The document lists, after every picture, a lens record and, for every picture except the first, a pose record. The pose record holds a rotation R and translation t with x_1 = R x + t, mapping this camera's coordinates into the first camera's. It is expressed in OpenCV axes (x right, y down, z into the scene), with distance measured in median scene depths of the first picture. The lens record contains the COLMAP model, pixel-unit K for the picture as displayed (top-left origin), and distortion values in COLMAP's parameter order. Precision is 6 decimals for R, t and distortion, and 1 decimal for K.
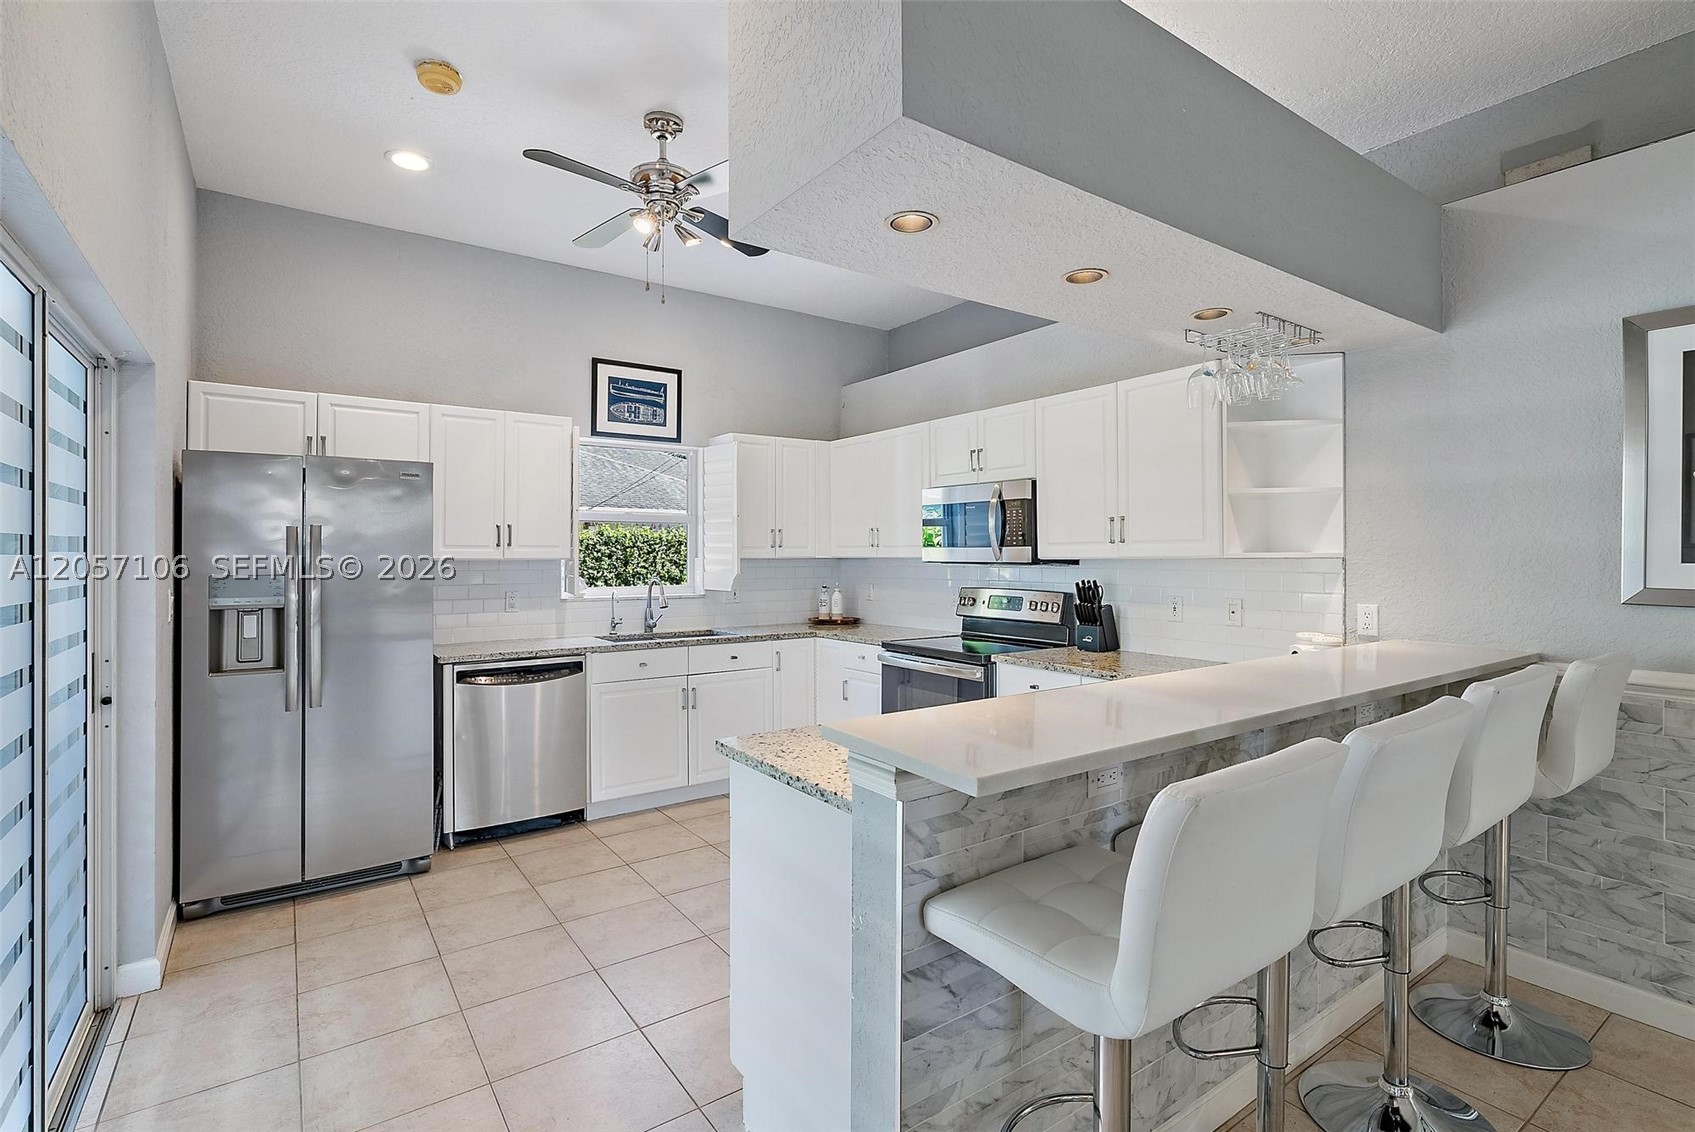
lens RADIAL K [[801.5, 0, 841.1], [0, 801.5, 552.9], [0, 0, 1]] dist [0.002221, 0.001147]
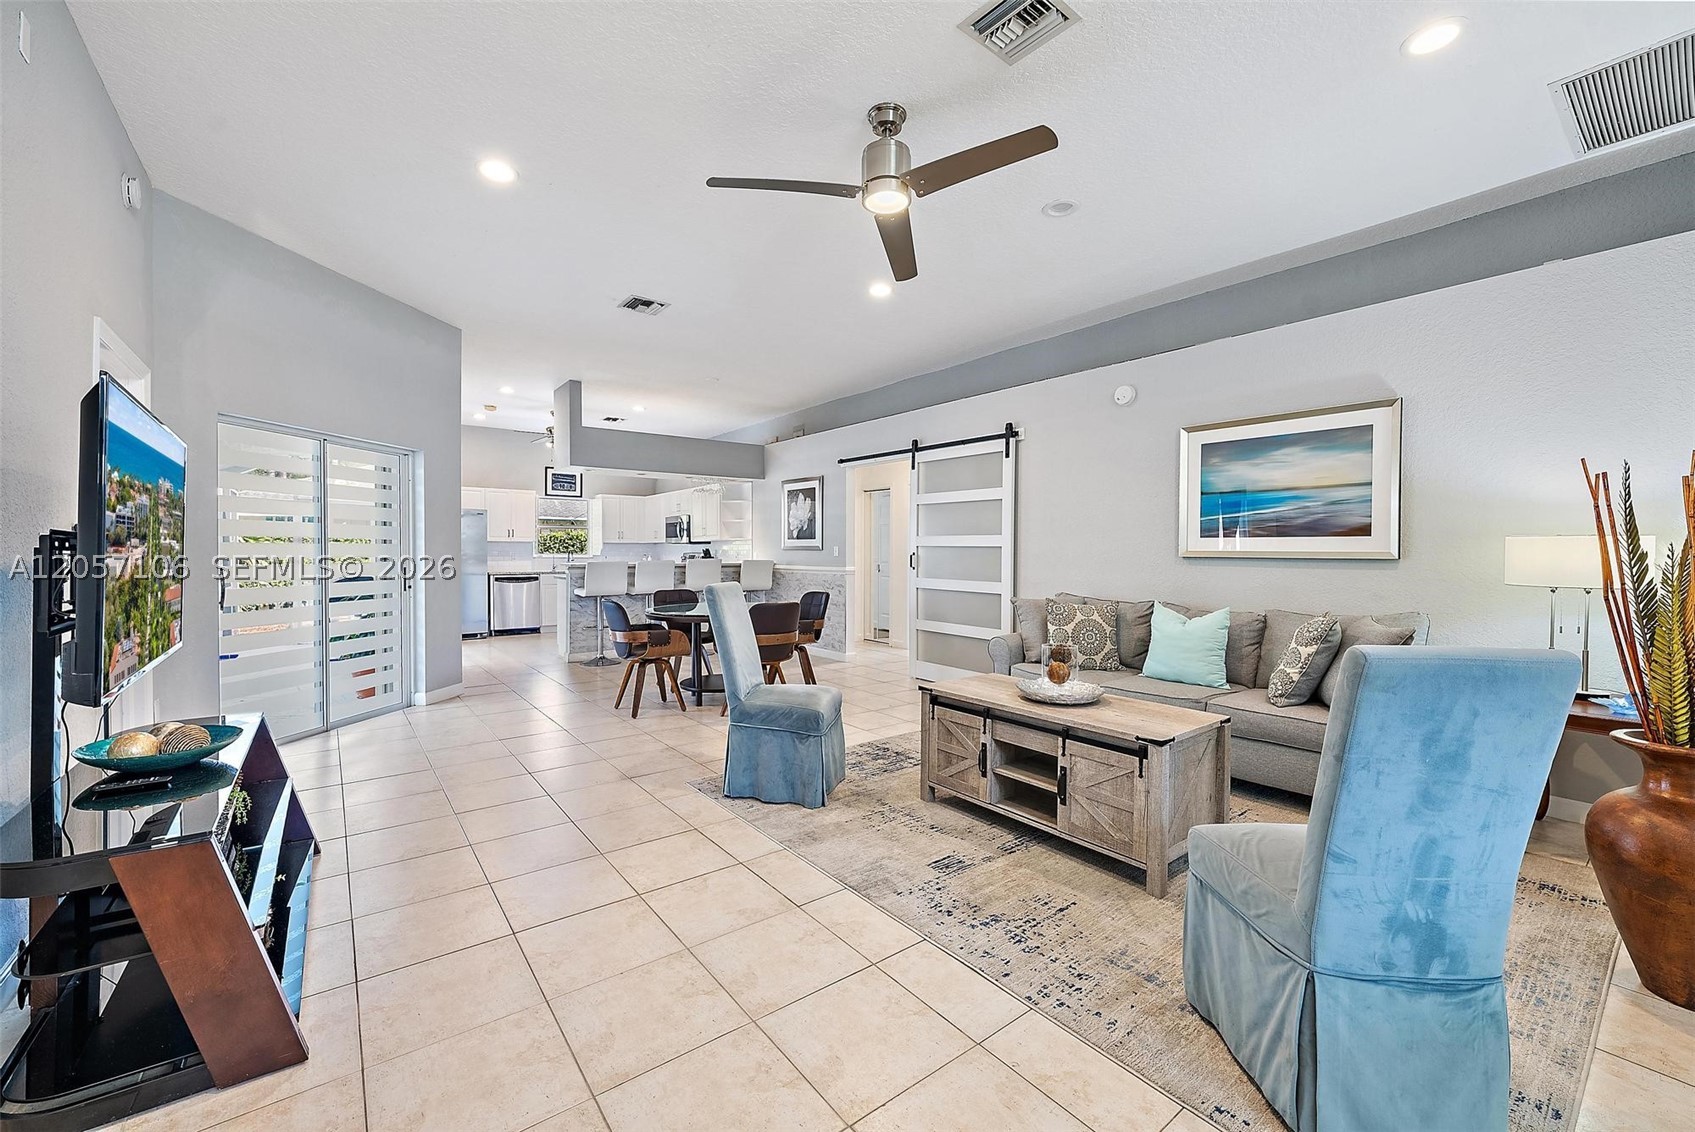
lens RADIAL K [[676.7, 0, 850.5], [0, 676.7, 566.6], [0, 0, 1]] dist [-0.001603, -0.000056]
pose [[0.998818, 0.003667, 0.048472, 0.749655], [-0.004535, 0.999831, 0.017814, 0.056318], [-0.048399, -0.018012, 0.998666, -1.638424]]
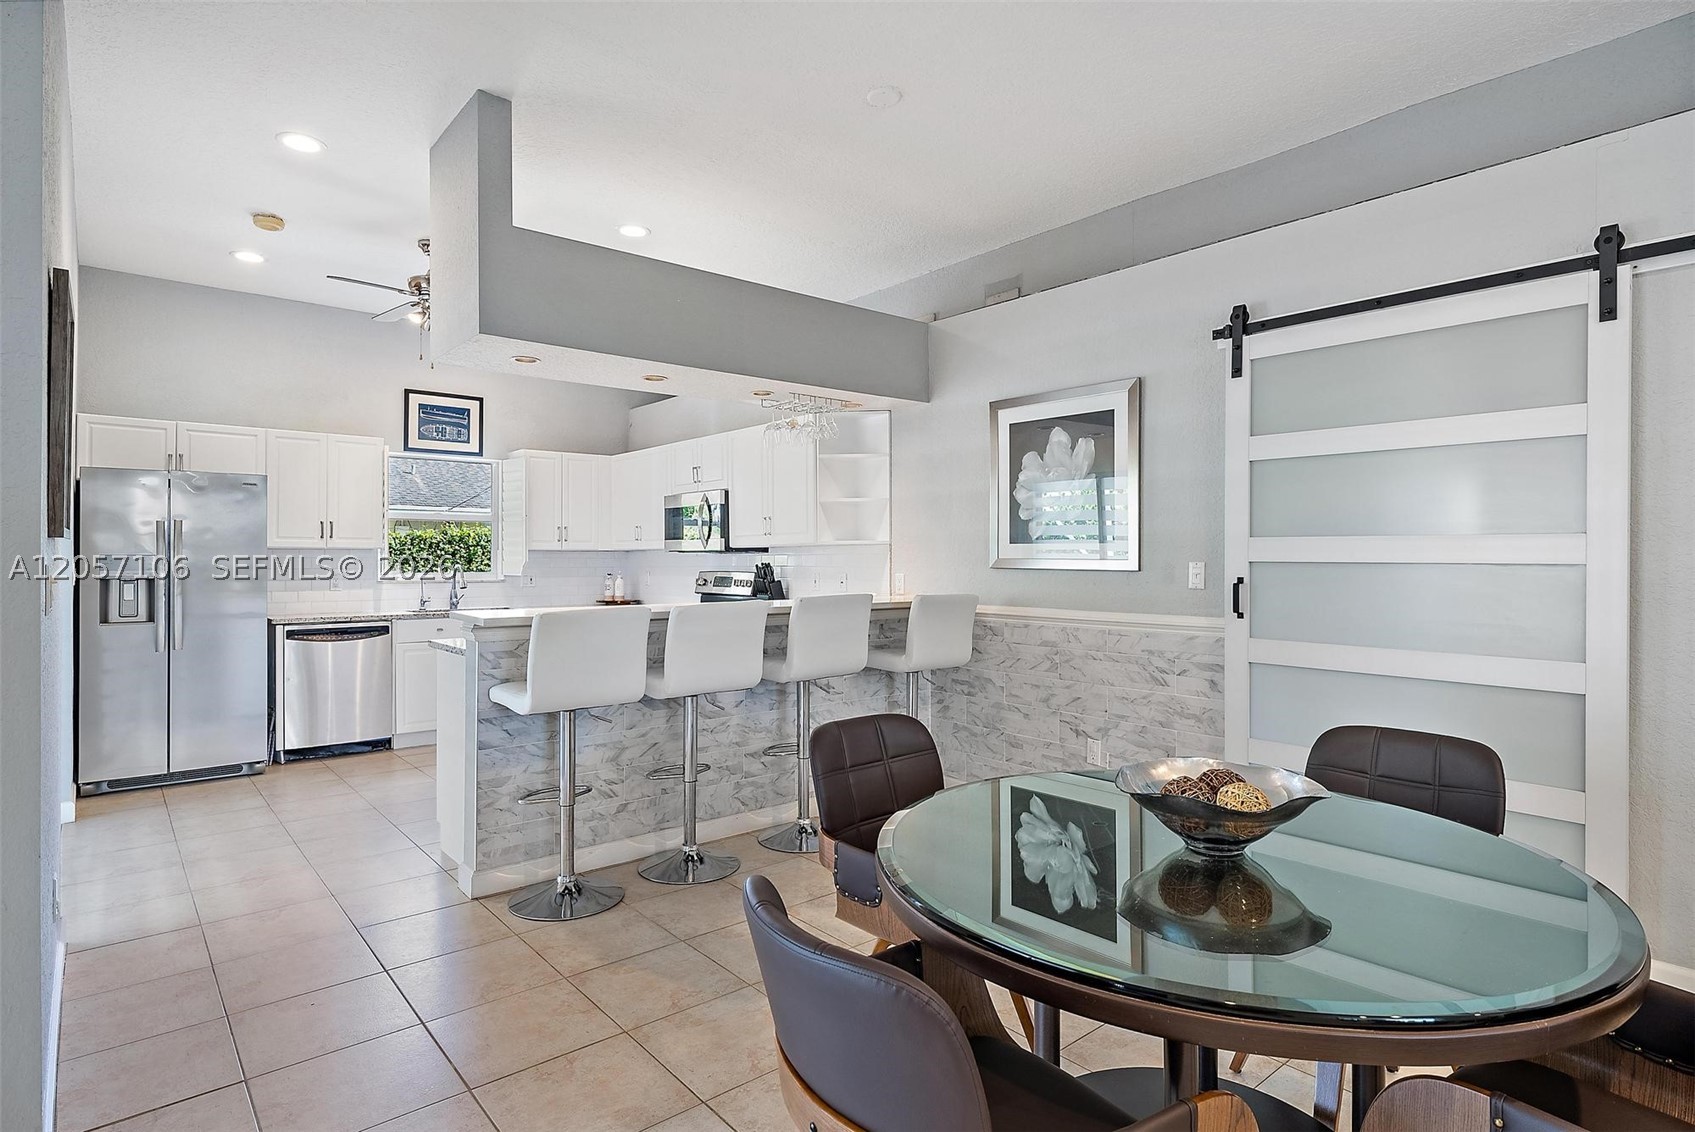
lens RADIAL K [[901.9, 0, 849.1], [0, 901.9, 560.7], [0, 0, 1]] dist [0.006778, -0.000482]
pose [[0.996330, 0.000415, 0.085592, 0.327592], [-0.000444, 1.000000, 0.000315, 0.030611], [-0.085592, -0.000352, 0.996330, -0.585218]]
